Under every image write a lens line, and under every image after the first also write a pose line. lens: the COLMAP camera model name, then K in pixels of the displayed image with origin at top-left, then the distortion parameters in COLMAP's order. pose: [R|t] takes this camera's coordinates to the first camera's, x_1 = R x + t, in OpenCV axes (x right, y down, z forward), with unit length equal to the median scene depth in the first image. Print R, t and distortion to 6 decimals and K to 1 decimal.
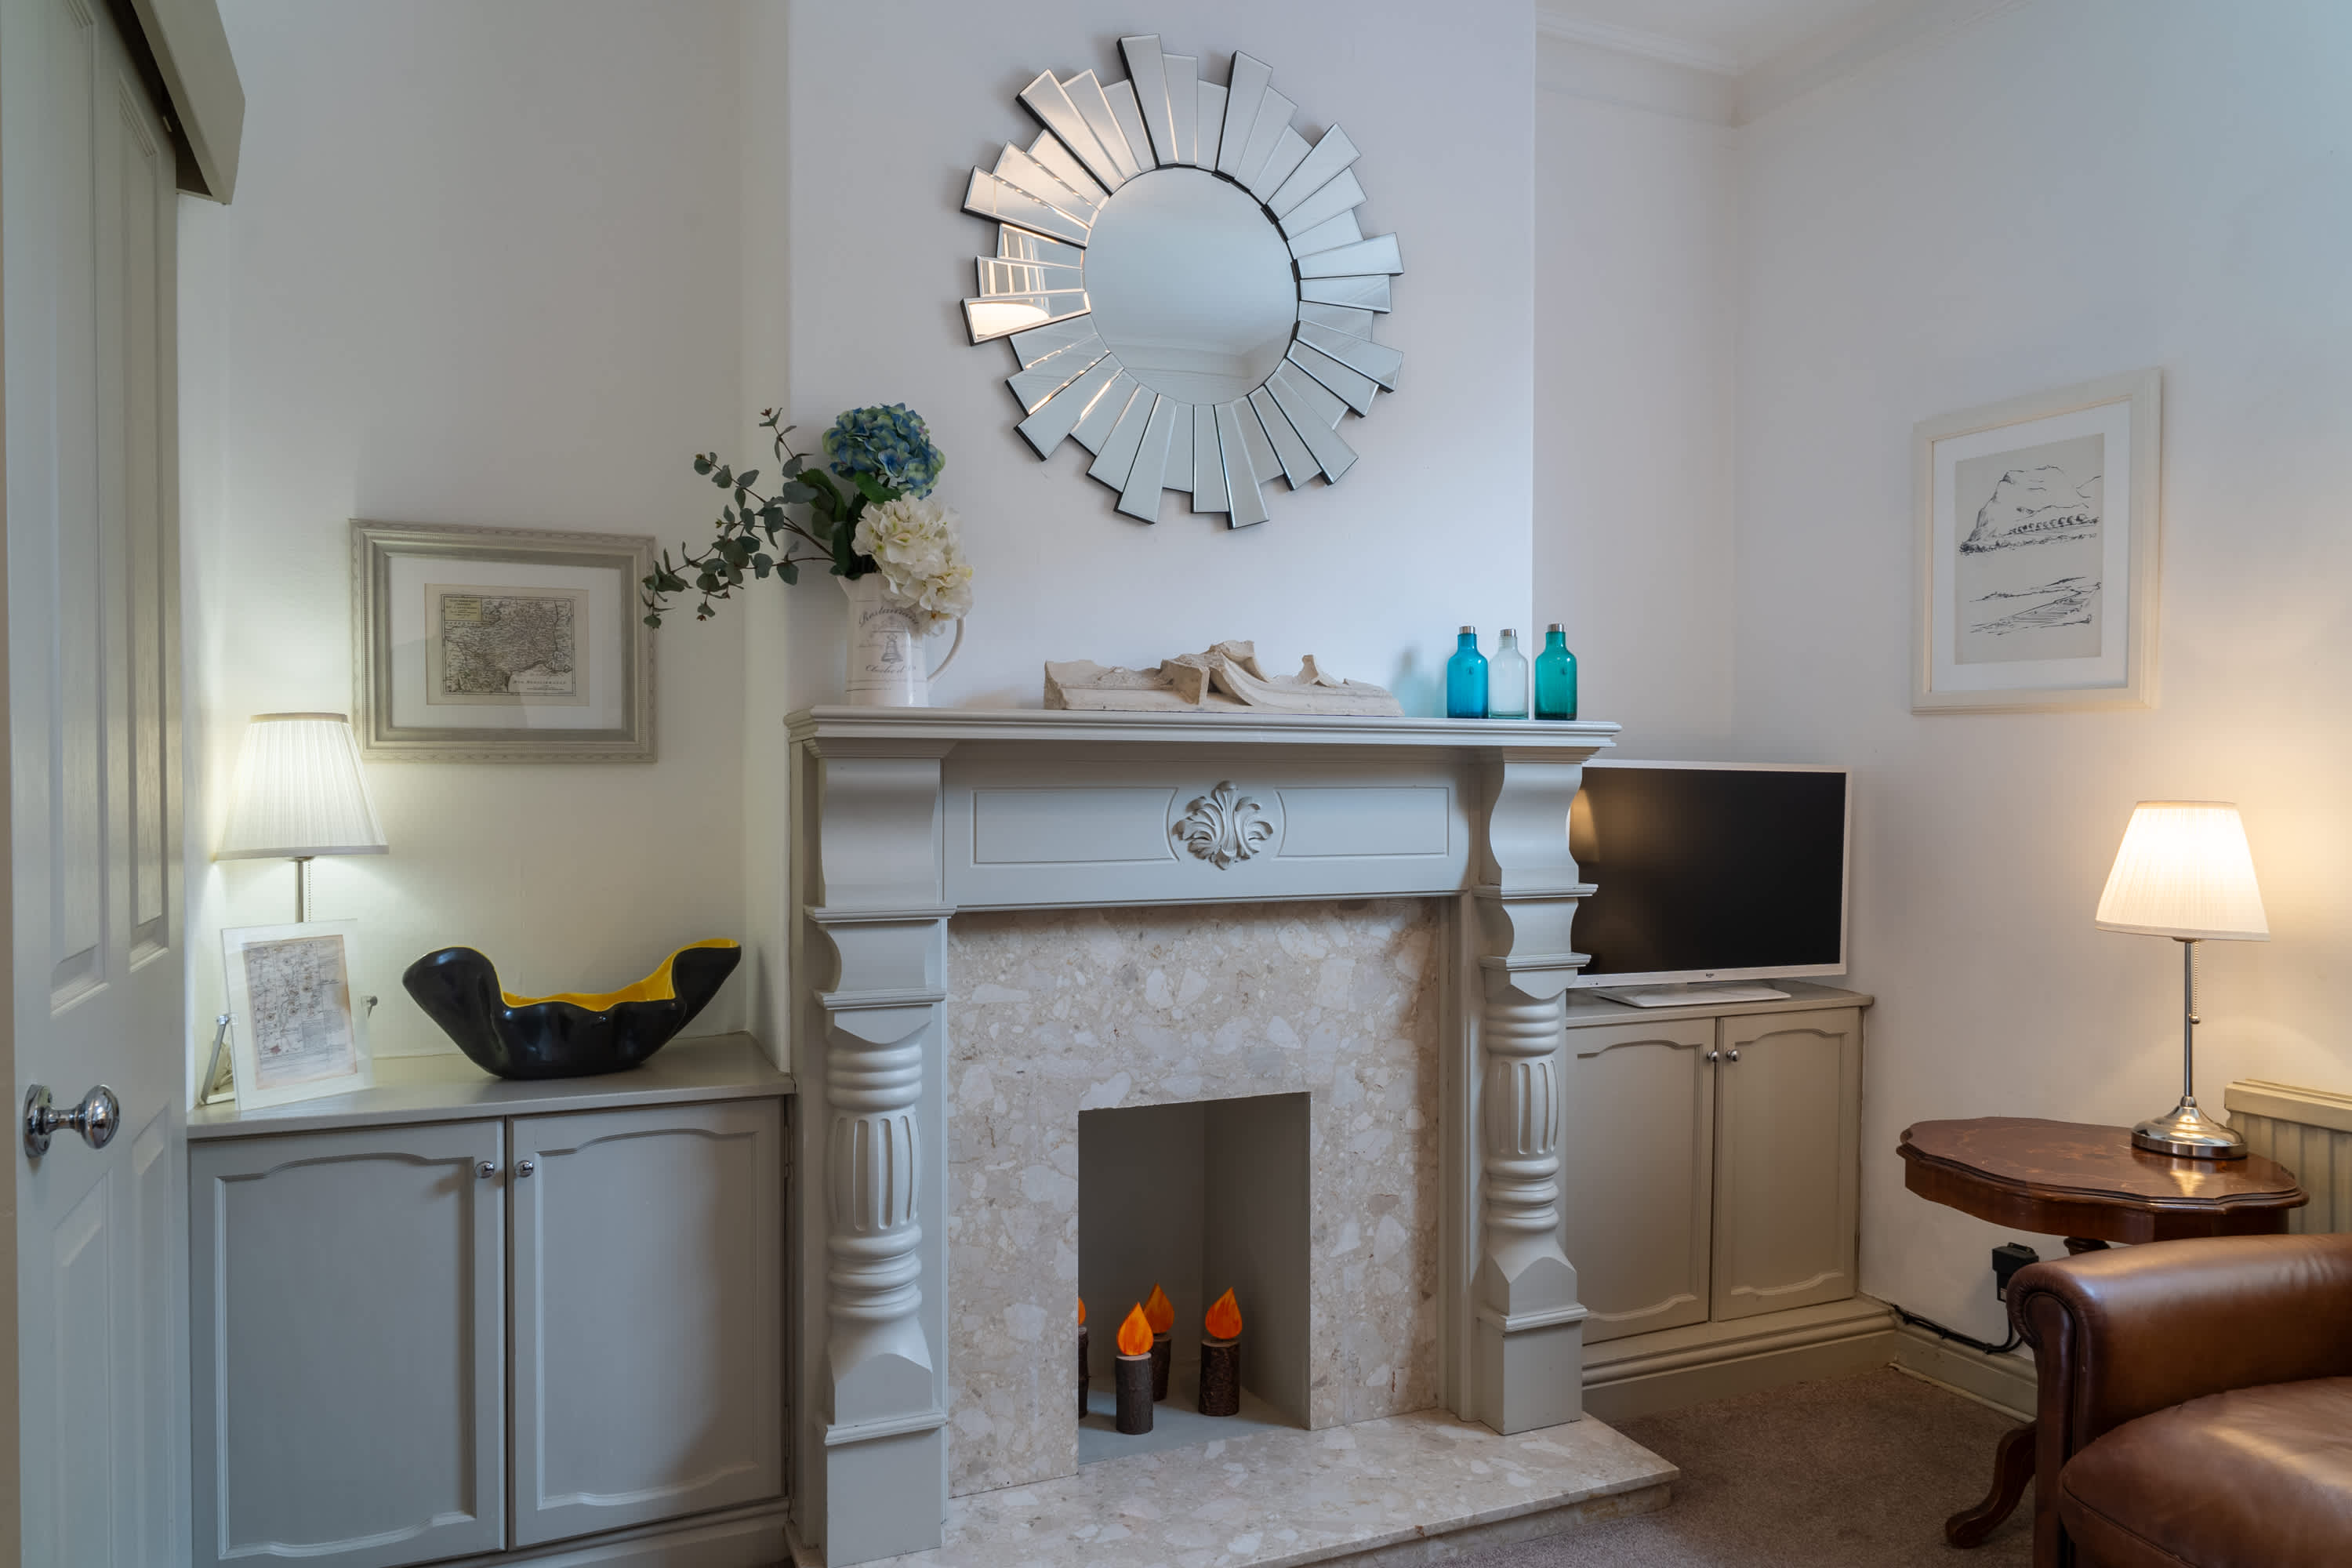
lens RADIAL K [[1470.3, 0, 1176.0], [0, 1470.3, 784.0], [0, 0, 1]] dist [-0.001878, 0.002485]
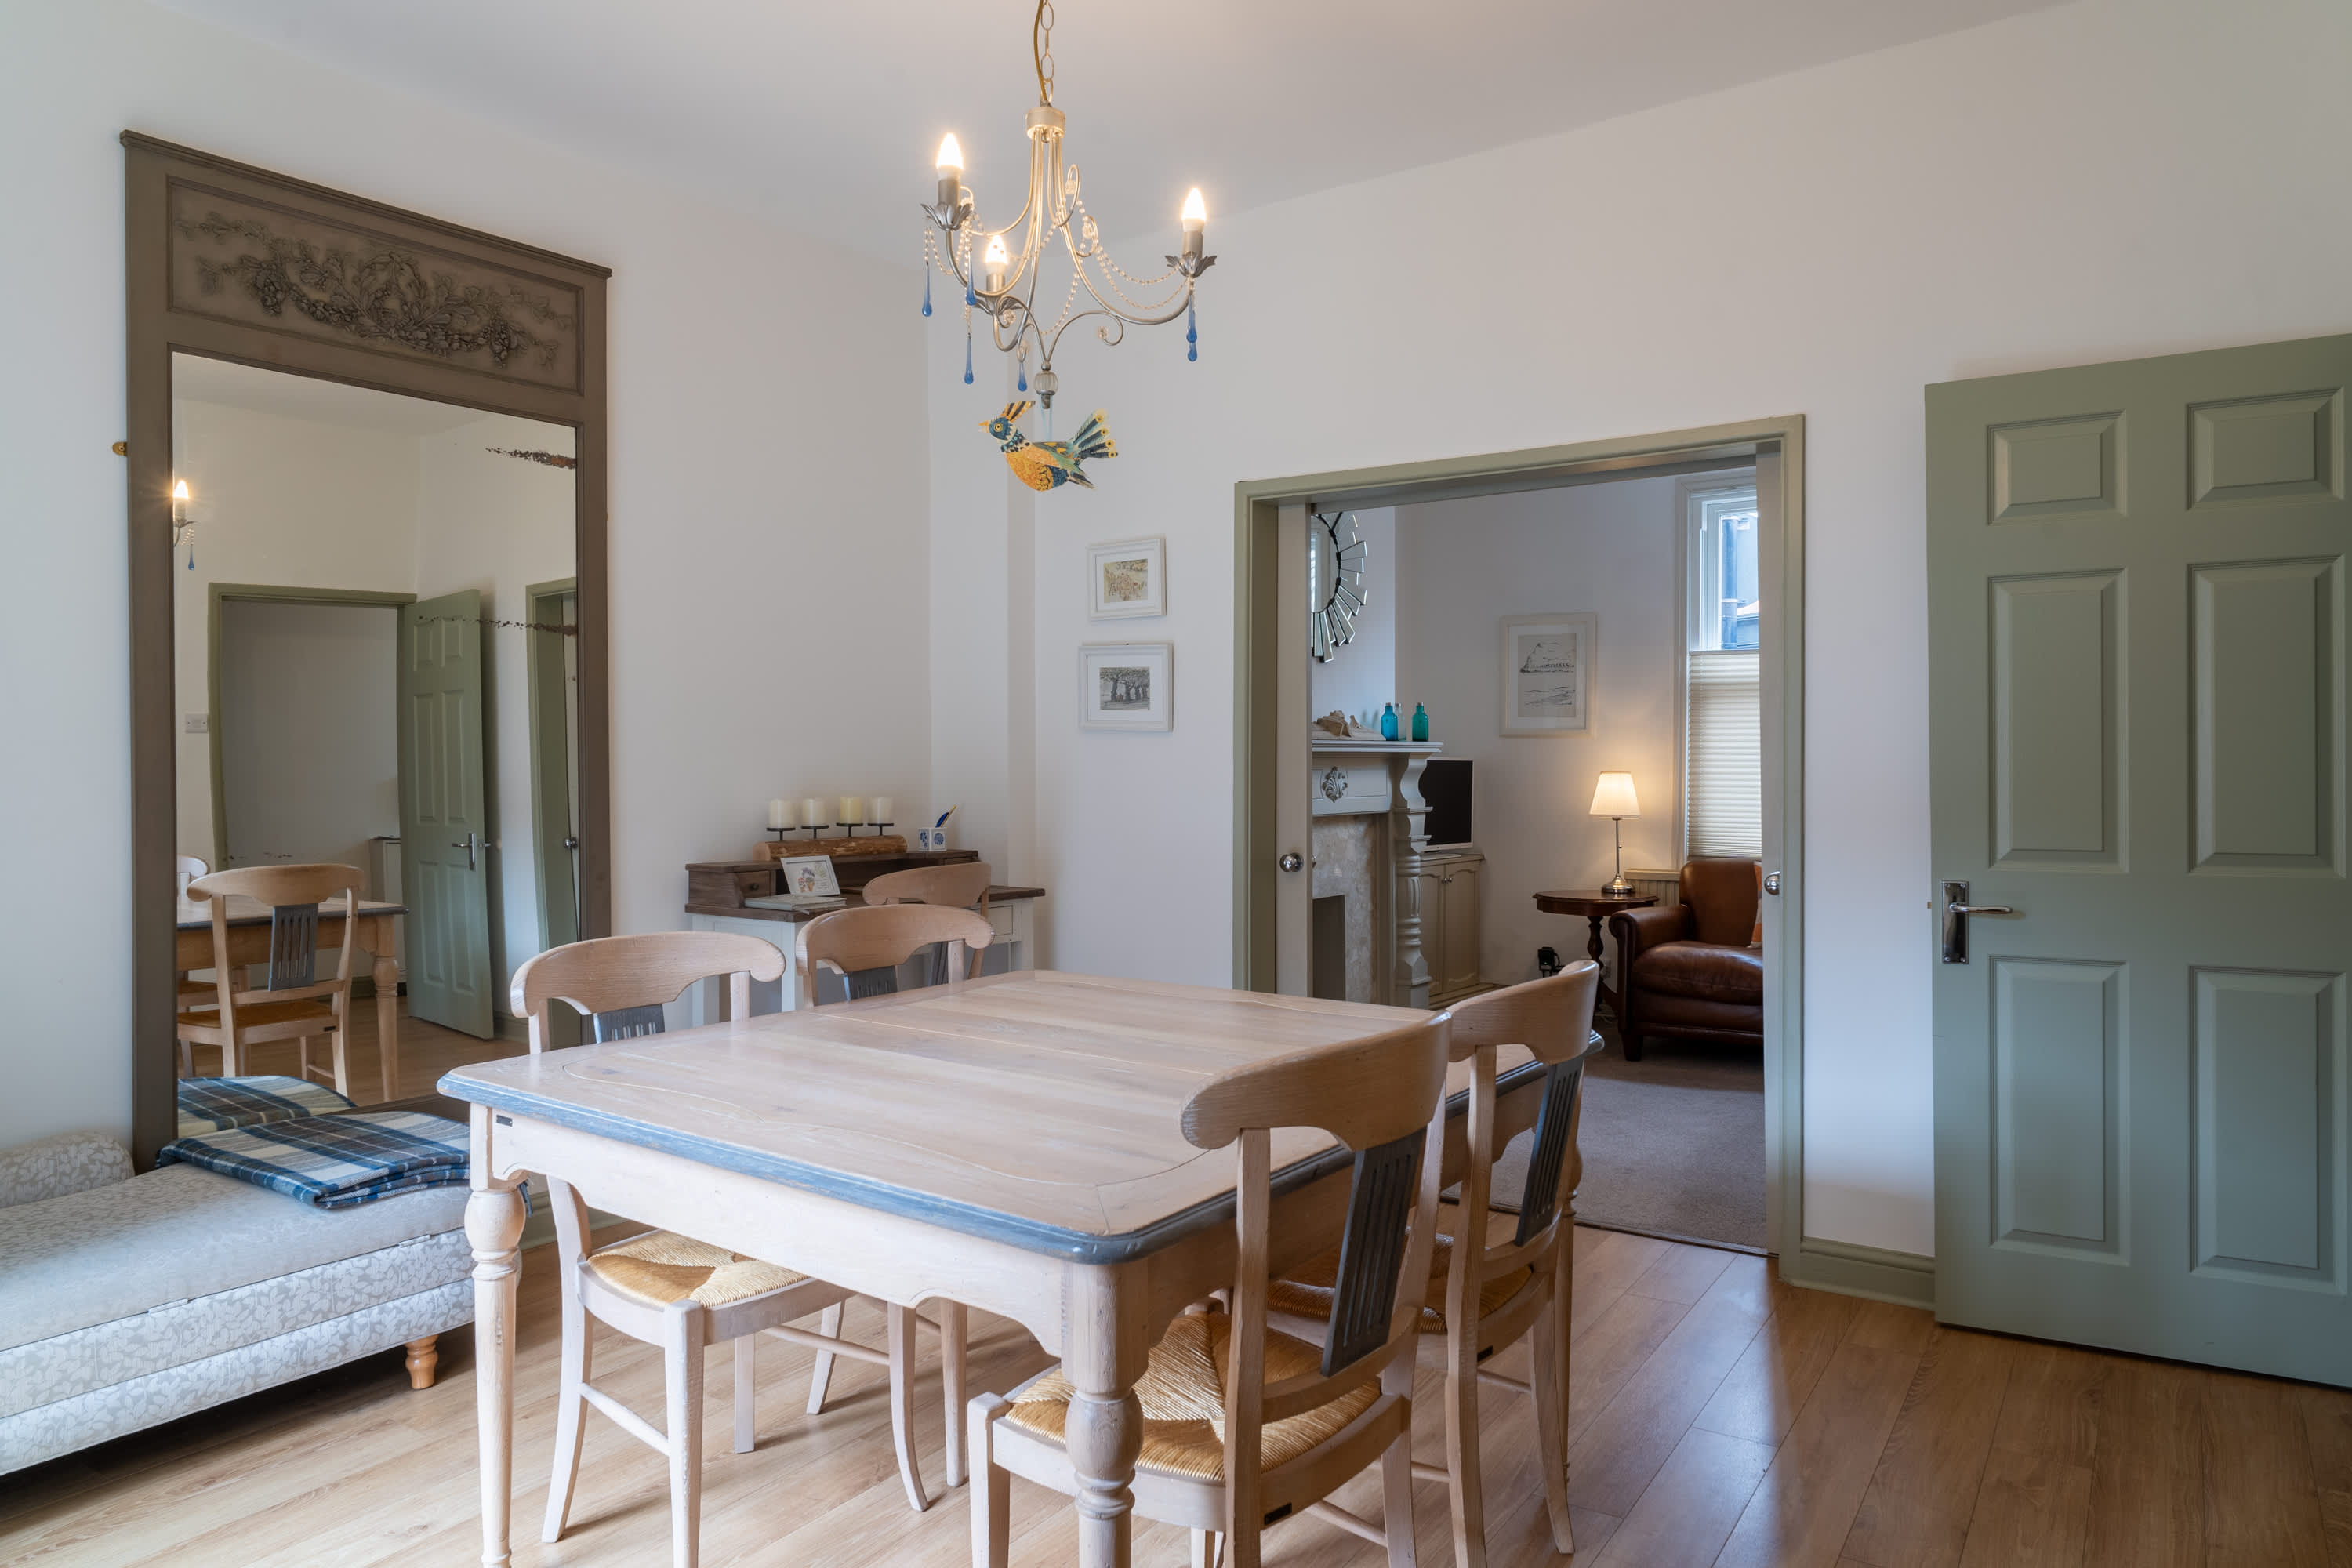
lens RADIAL K [[1470.3, 0, 1176.0], [0, 1470.3, 784.0], [0, 0, 1]] dist [-0.001878, 0.002485]
pose [[0.863947, -0.014944, 0.503361, -1.355729], [0.011287, 0.999883, 0.010313, -0.001327], [-0.503456, -0.003228, 0.864015, -0.947498]]
